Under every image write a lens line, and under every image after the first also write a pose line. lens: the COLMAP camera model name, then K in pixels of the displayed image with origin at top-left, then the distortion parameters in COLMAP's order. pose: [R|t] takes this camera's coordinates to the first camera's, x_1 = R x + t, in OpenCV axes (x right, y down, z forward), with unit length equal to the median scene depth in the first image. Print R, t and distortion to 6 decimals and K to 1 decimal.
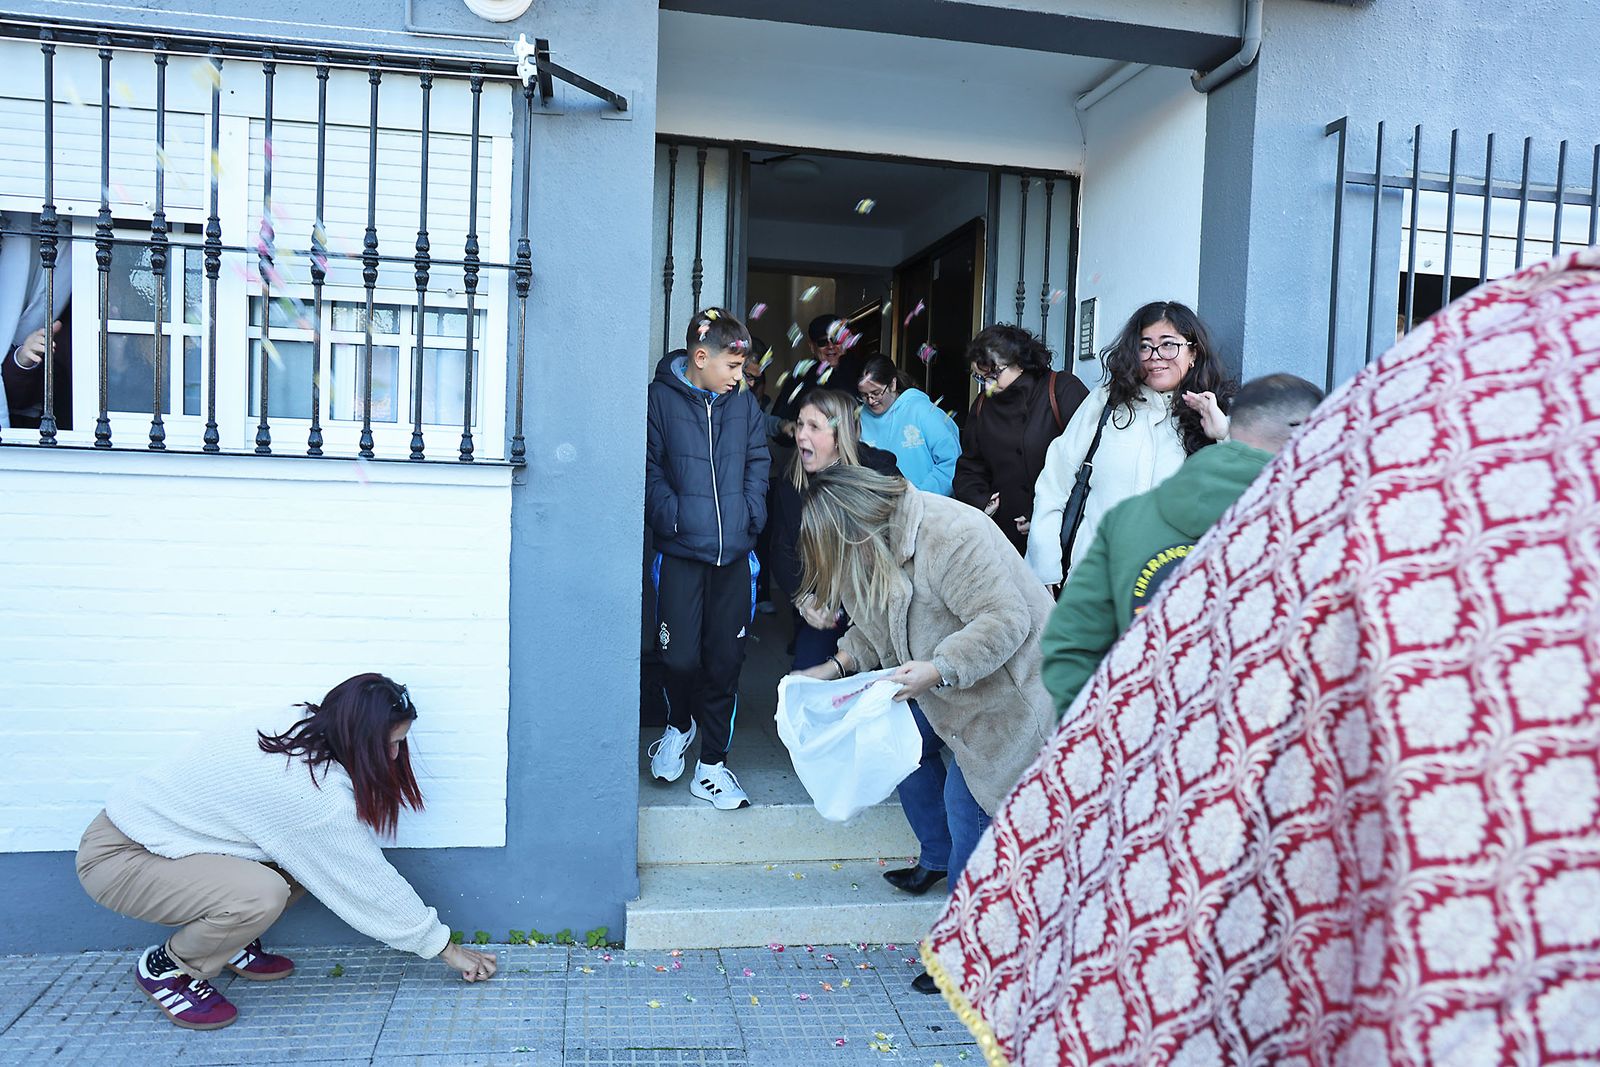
lens RADIAL K [[1115.3, 0, 788.2], [0, 1115.3, 541.9], [0, 0, 1]] dist [-0.082751, 0.040898]
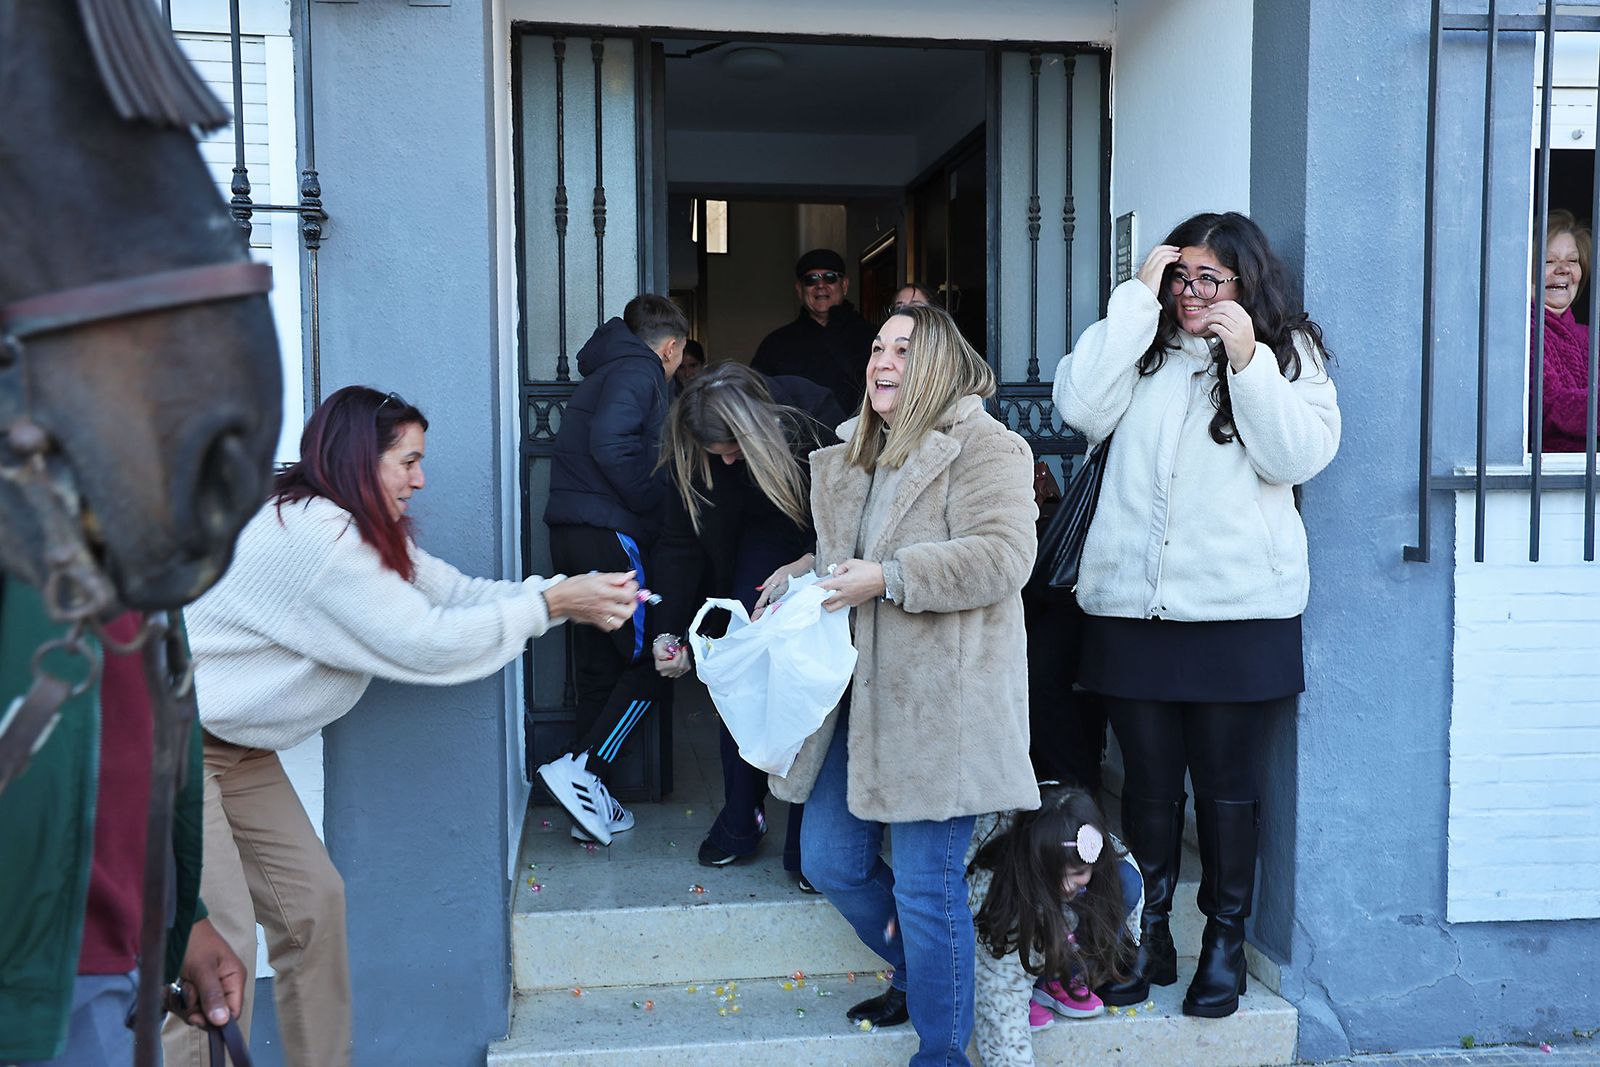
lens RADIAL K [[1452.6, 0, 802.5], [0, 1452.6, 545.1], [0, 0, 1]] dist [0.002161, 0.032767]
pose [[0.998306, -0.038022, -0.044045, 0.116880], [0.037798, 0.999268, -0.005910, 0.000672], [0.044238, 0.004235, 0.999012, 0.015945]]
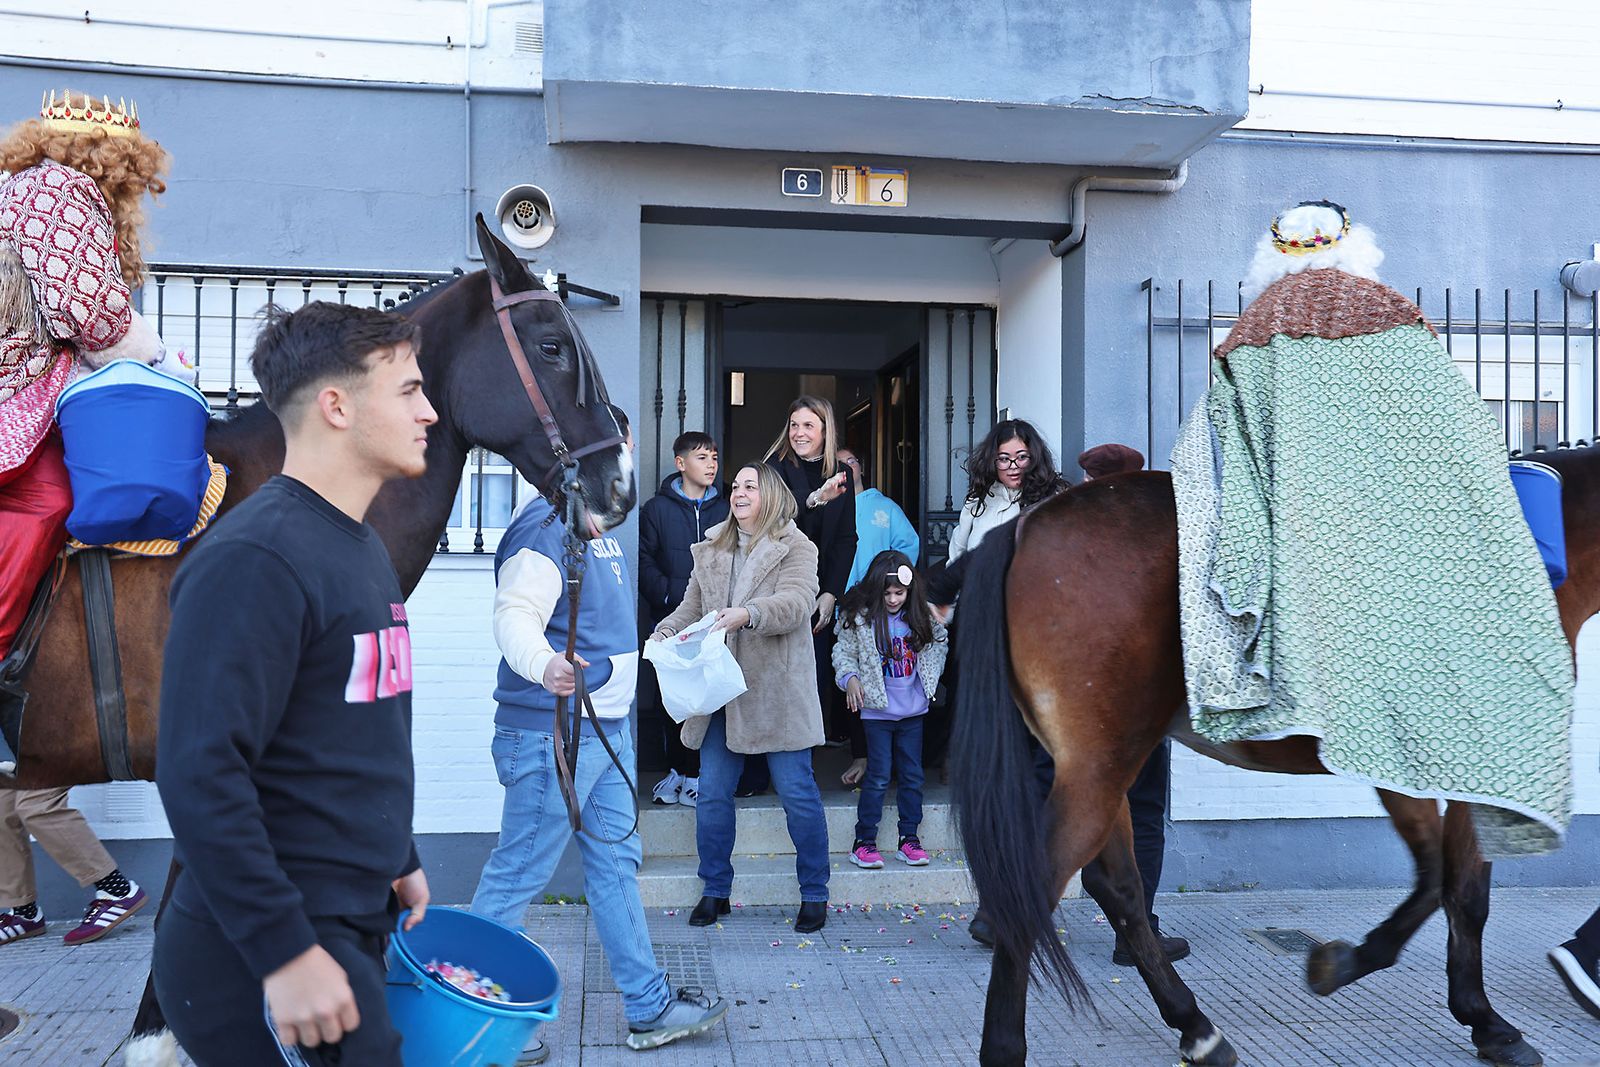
lens RADIAL K [[1467.5, 0, 803.5], [0, 1467.5, 541.4], [0, 0, 1]] dist [-0.014563, -0.002312]
pose [[0.998925, -0.030625, -0.034808, 0.135044], [0.027368, 0.995522, -0.090484, 0.084340], [0.037423, 0.089434, 0.995289, -0.780394]]
